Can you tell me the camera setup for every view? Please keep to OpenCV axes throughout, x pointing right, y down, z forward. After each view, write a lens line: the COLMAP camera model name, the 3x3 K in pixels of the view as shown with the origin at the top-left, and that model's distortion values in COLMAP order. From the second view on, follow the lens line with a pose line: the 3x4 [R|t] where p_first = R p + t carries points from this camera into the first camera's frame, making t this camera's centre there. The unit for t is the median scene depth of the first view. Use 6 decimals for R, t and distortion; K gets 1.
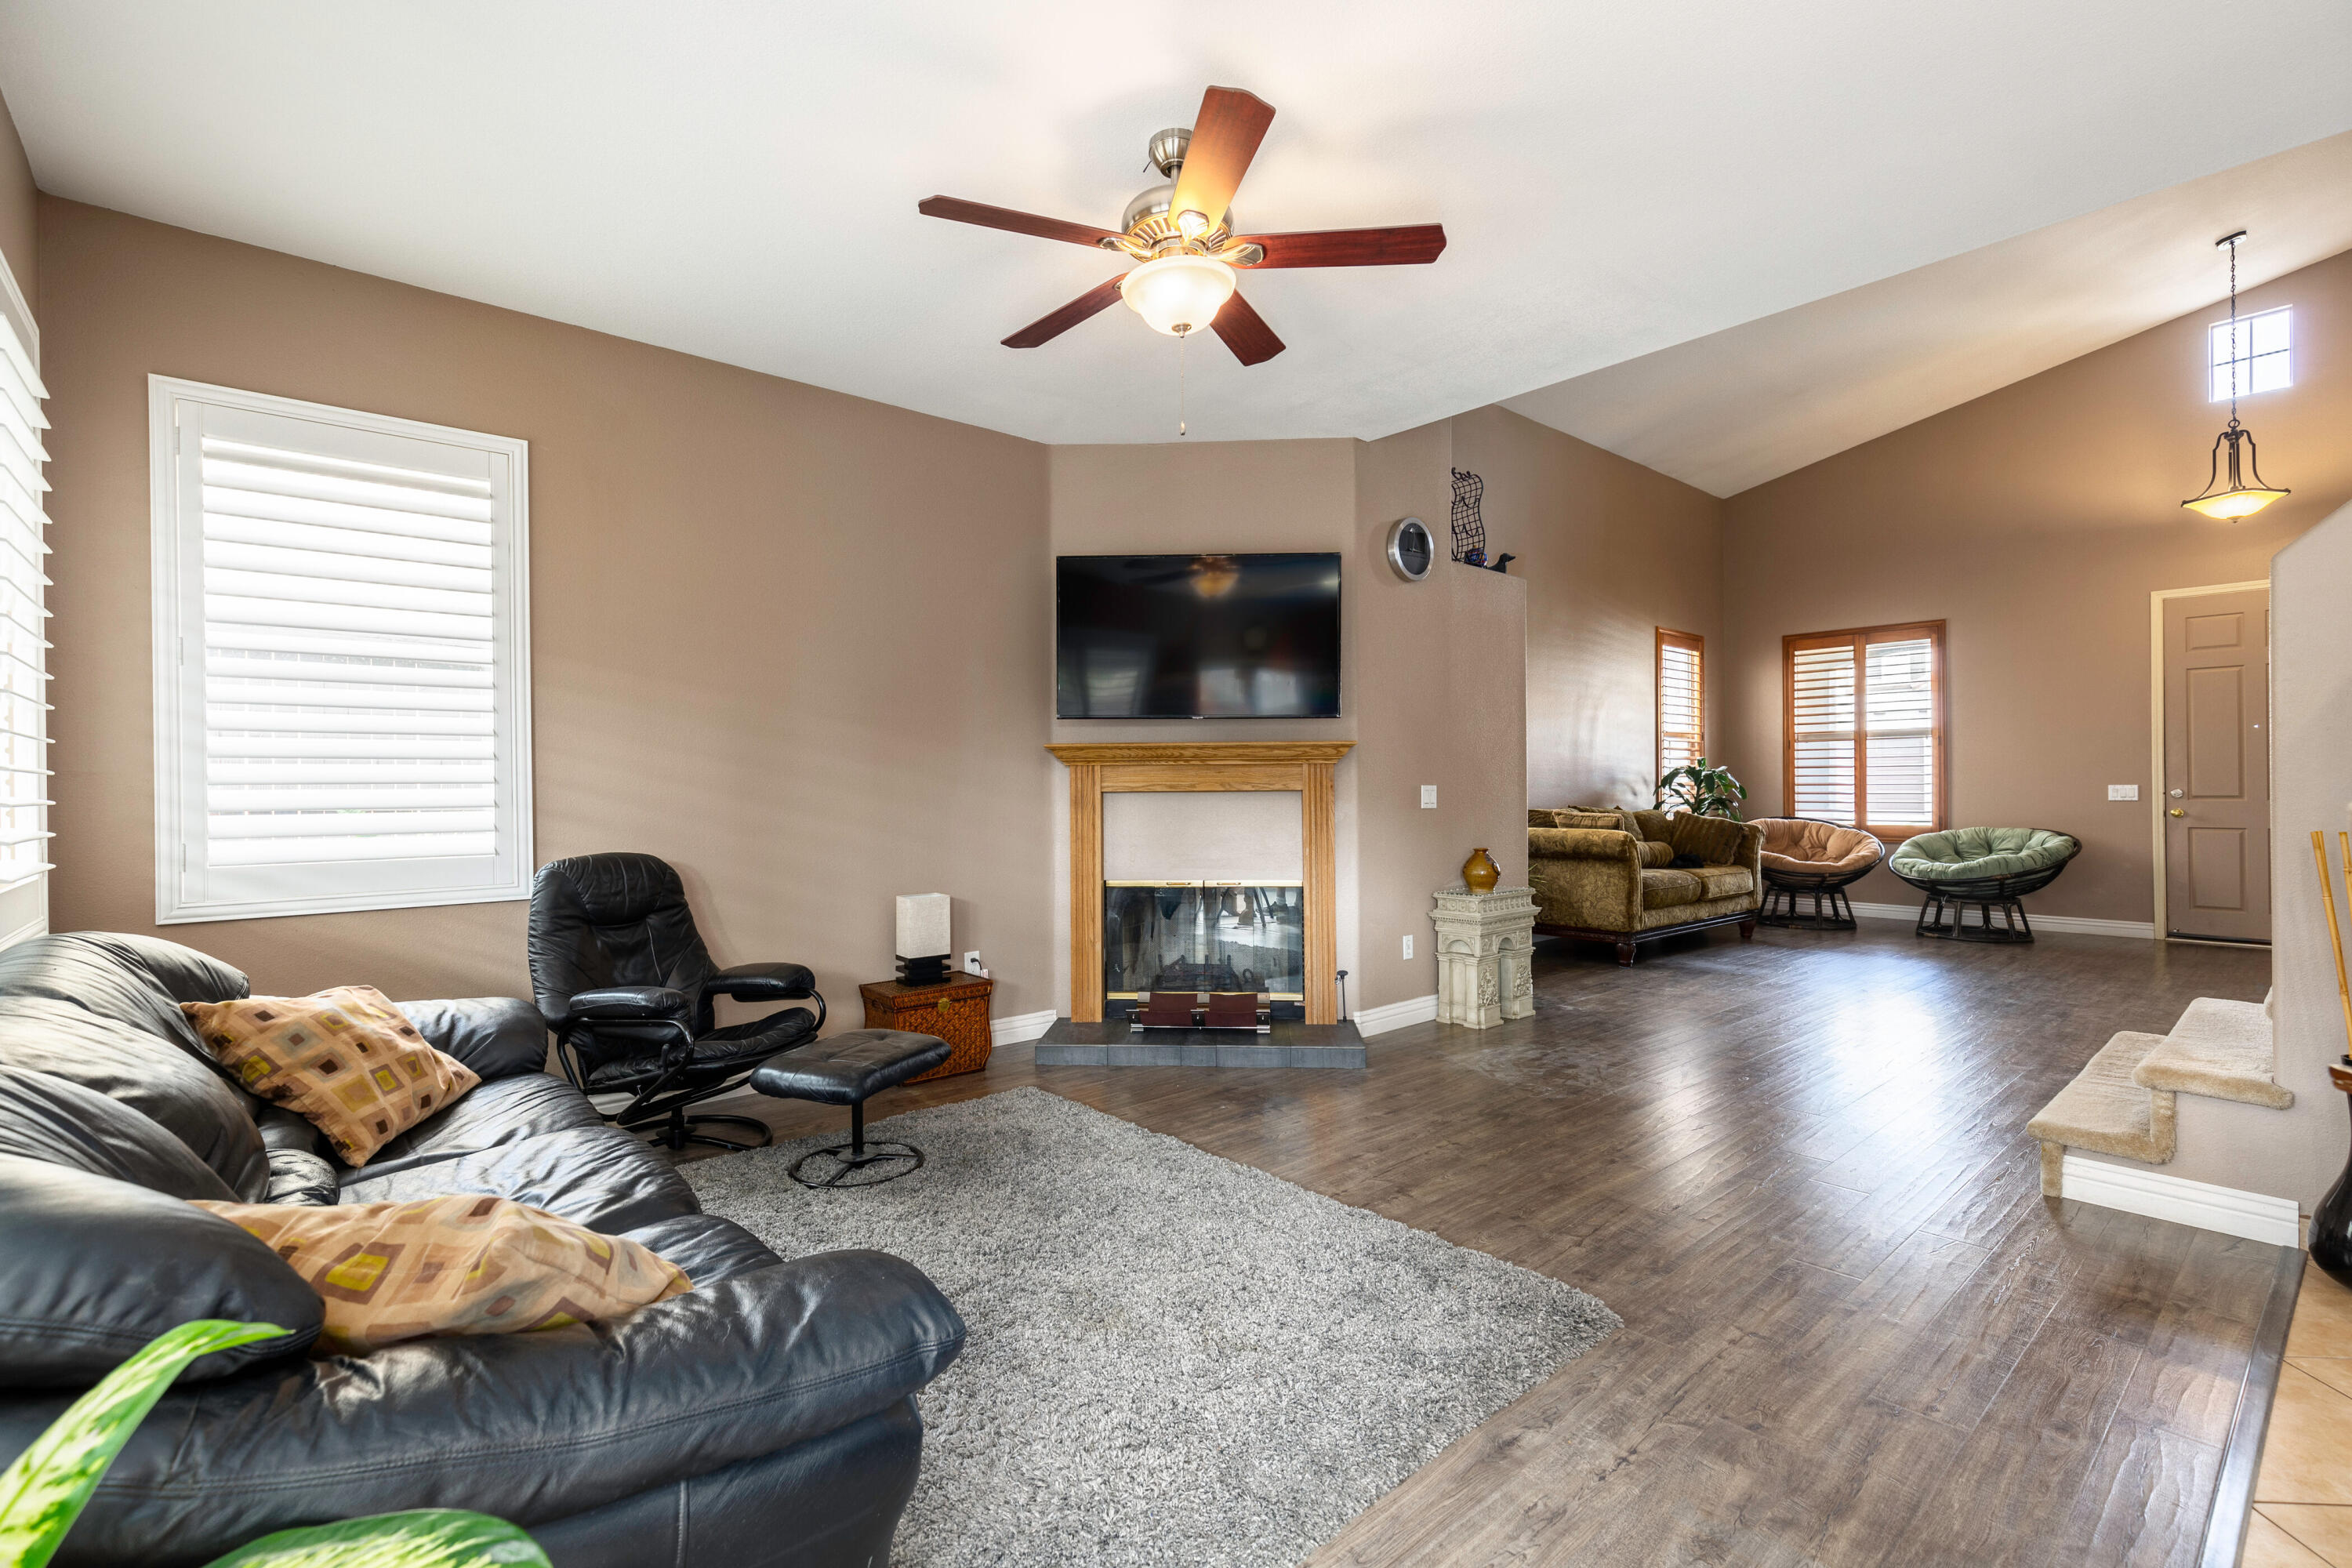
lens RADIAL K [[1054.7, 0, 1178.9], [0, 1054.7, 785.7], [0, 0, 1]] dist [0.002431, 0.000062]
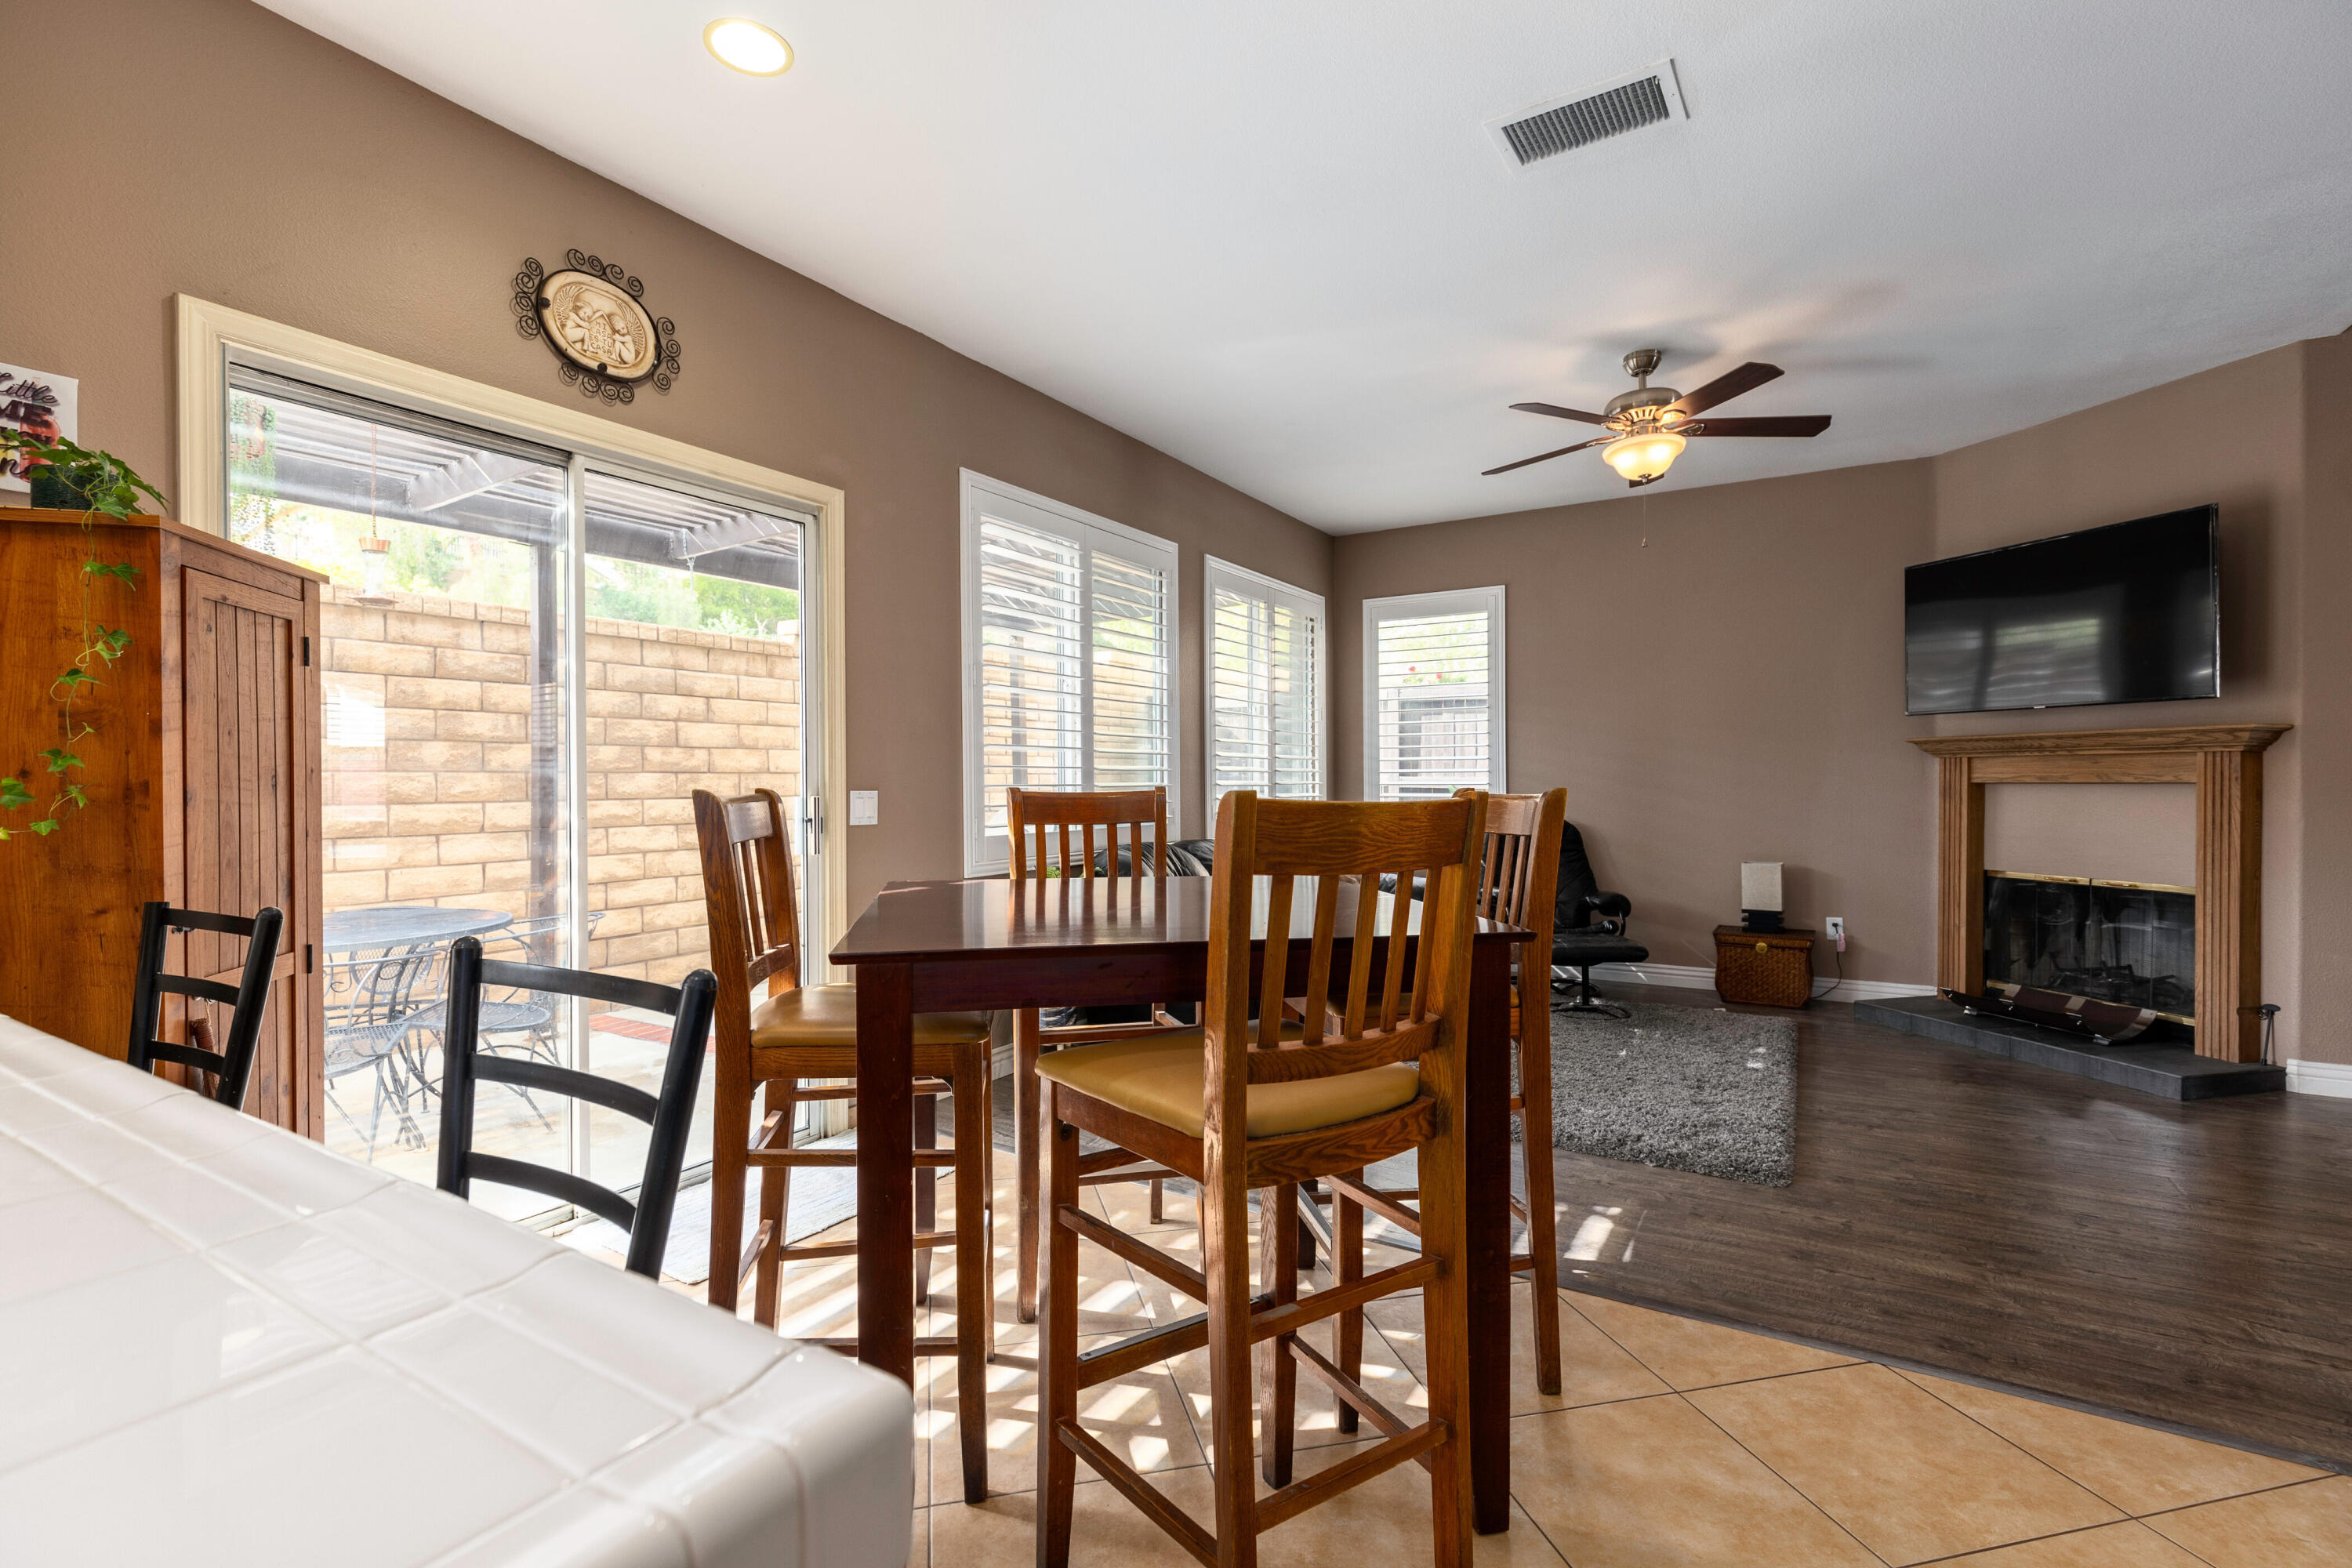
lens RADIAL K [[1054.7, 0, 1177.3], [0, 1054.7, 785.9], [0, 0, 1]] dist [0.002431, 0.000062]
pose [[0.297777, 0.009314, -0.954590, 0.428236], [0.000784, 0.999950, 0.010001, -0.001386], [0.954635, -0.003727, 0.297755, -0.030974]]
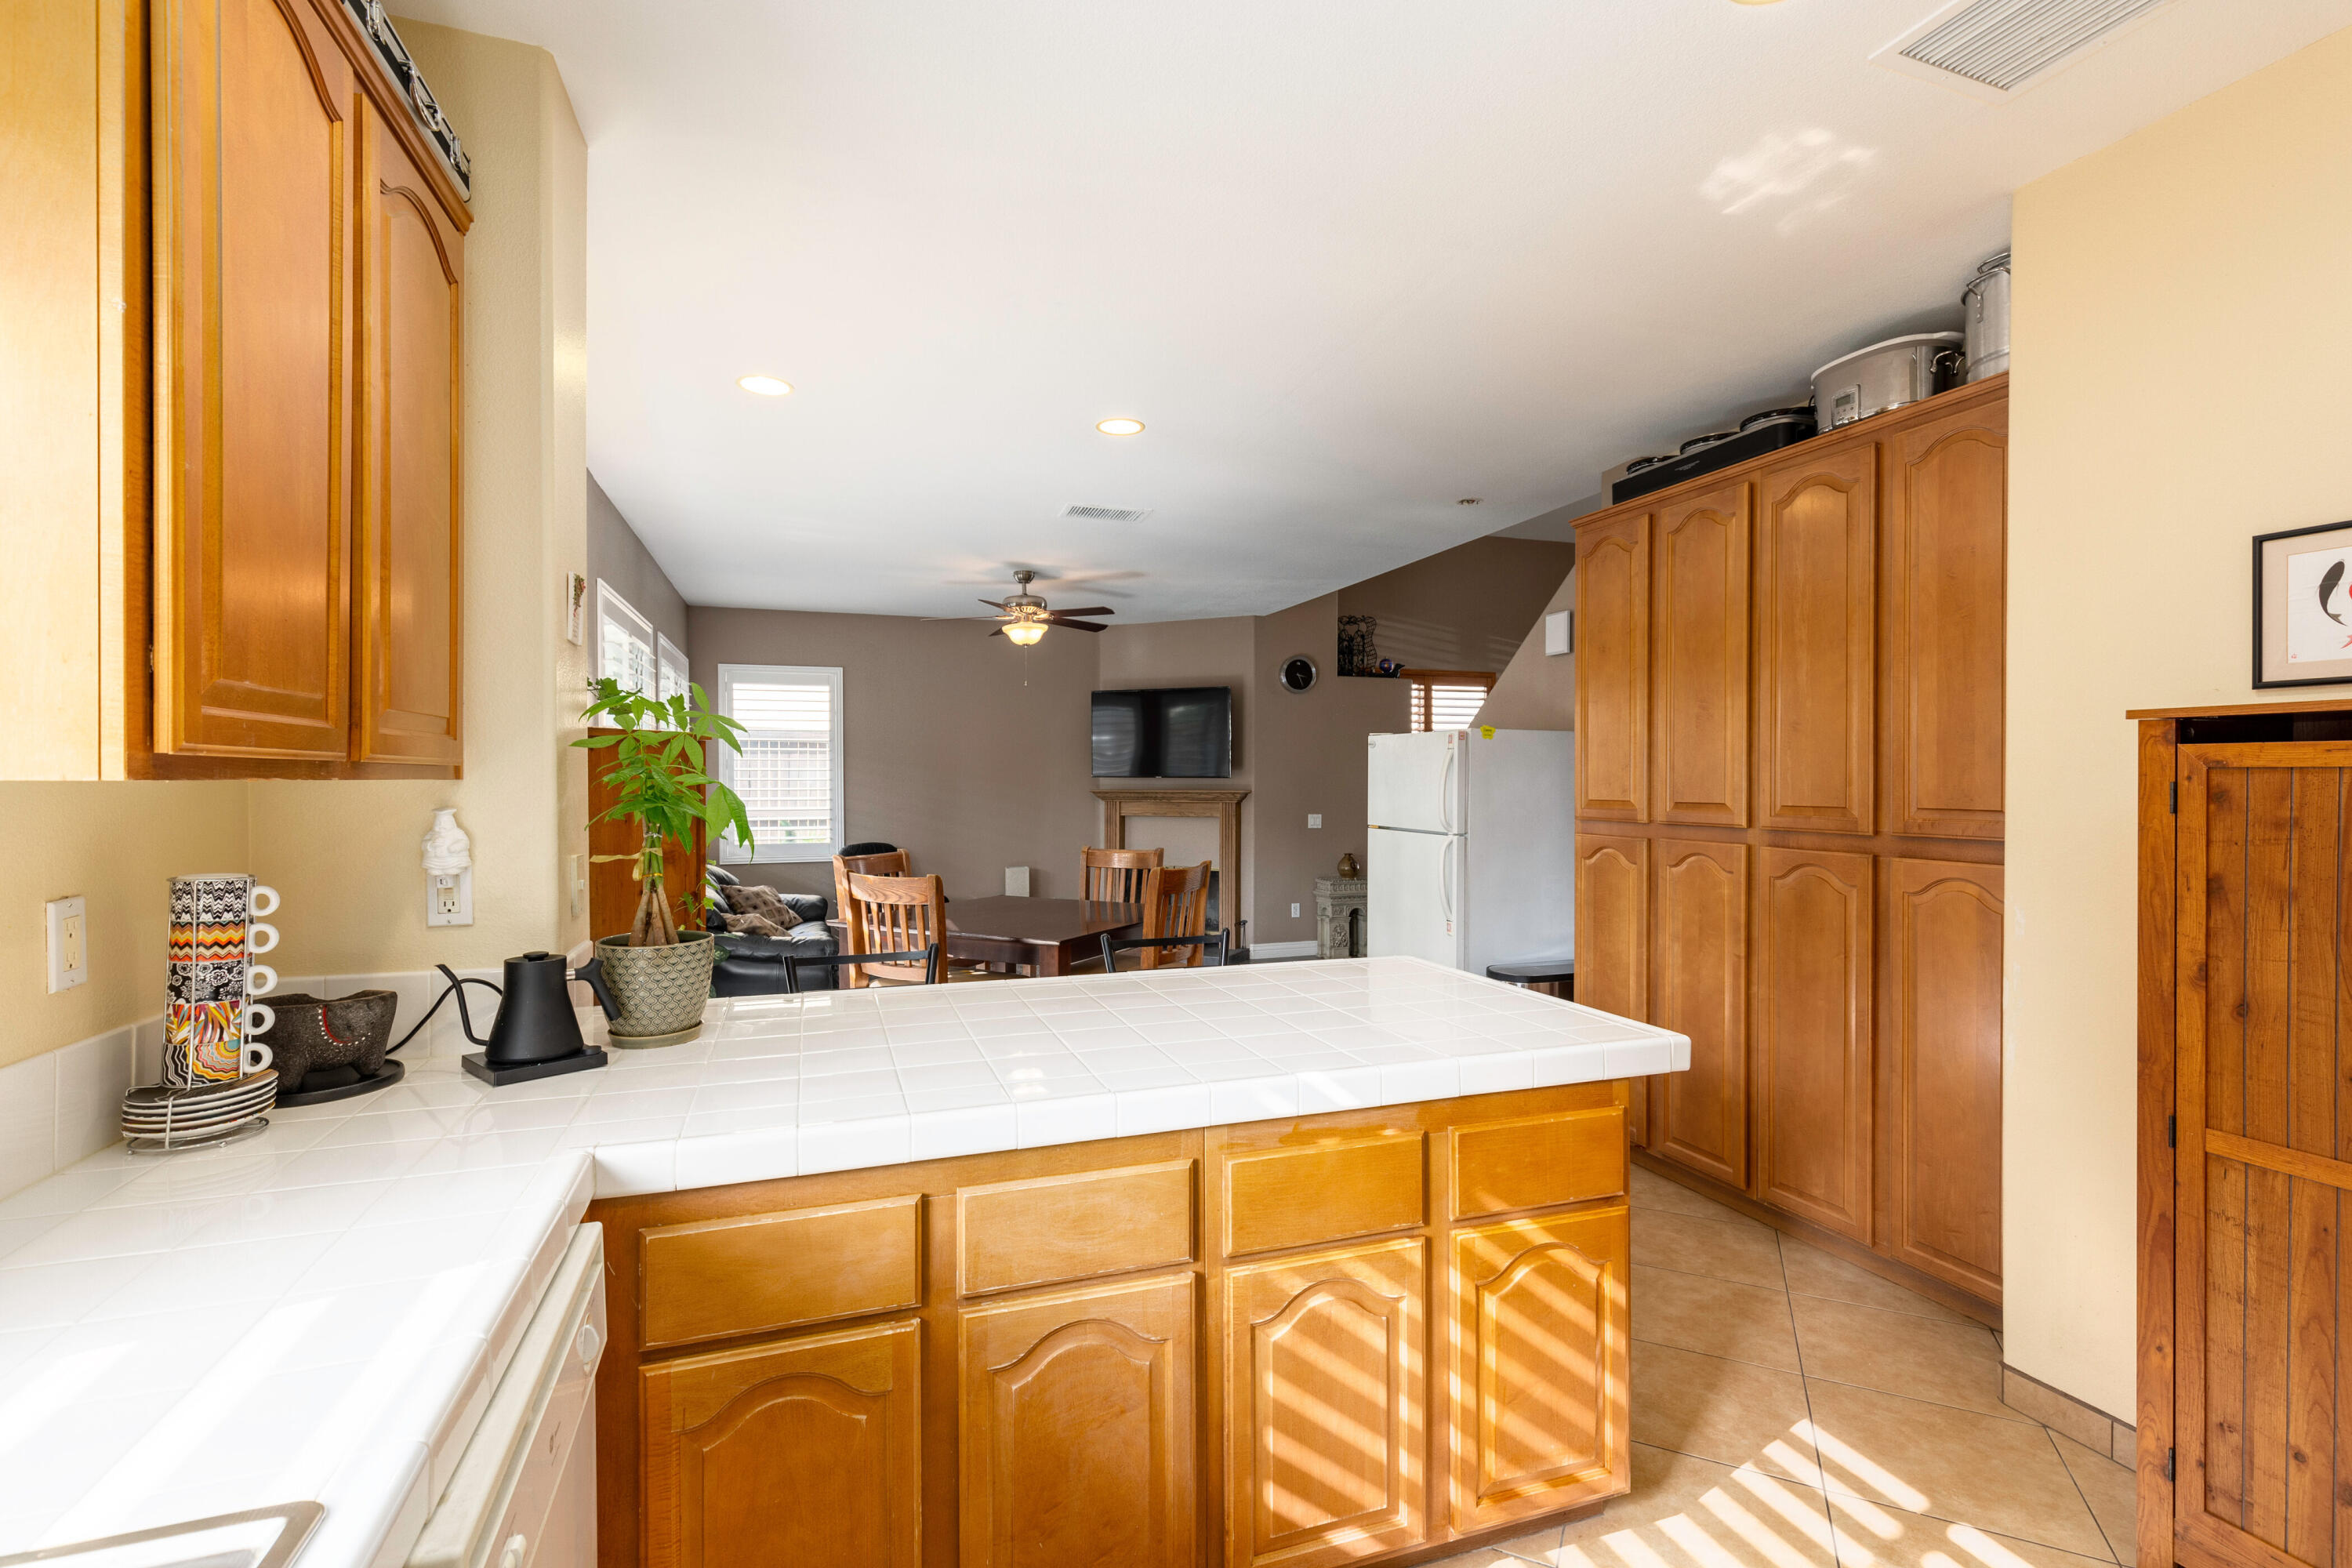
lens RADIAL K [[1054.7, 0, 1184.2], [0, 1054.7, 781.1], [0, 0, 1]] dist [0.002431, 0.000062]
pose [[0.930092, 0.007814, -0.367243, 0.443940], [-0.006518, 0.999967, 0.004768, -0.040379], [0.367268, -0.002041, 0.930113, -0.423205]]
